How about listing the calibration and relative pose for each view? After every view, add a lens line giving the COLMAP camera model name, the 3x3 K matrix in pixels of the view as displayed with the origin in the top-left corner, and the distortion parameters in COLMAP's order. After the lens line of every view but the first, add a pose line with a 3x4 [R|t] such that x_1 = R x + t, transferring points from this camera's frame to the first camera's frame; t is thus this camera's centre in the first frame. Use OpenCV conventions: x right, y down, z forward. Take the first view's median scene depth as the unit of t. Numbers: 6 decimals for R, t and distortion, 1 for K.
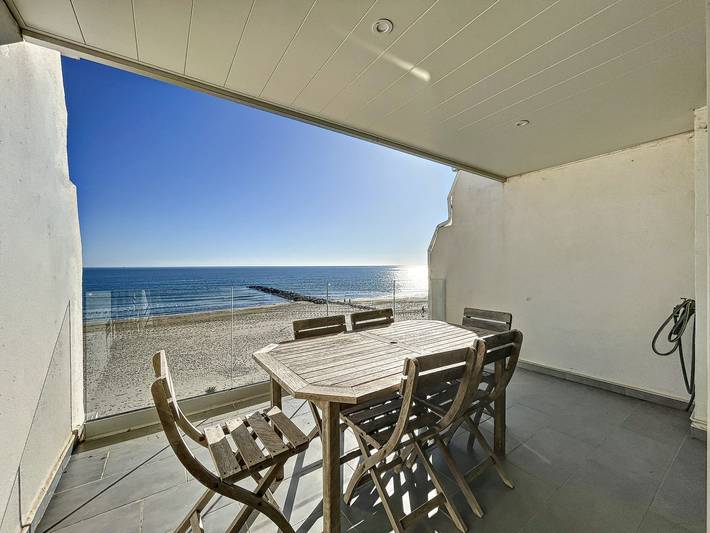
lens RADIAL K [[287.4, 0, 355.0], [0, 287.4, 266.5], [0, 0, 1]] dist [-0.000443, -0.000008]
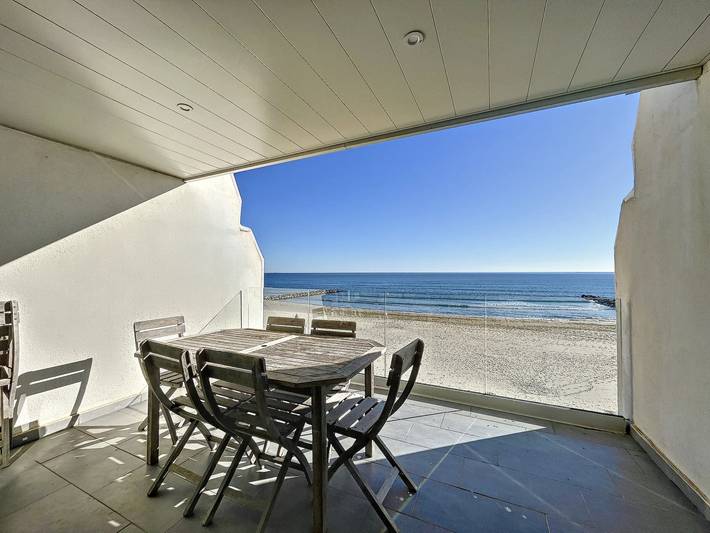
lens RADIAL K [[287.4, 0, 355.0], [0, 287.4, 266.5], [0, 0, 1]] dist [-0.000443, -0.000008]
pose [[0.502870, -0.013902, -0.864250, 0.927886], [-0.002310, 0.999845, -0.017427, -0.017104], [0.864359, 0.010760, 0.502760, 0.537007]]
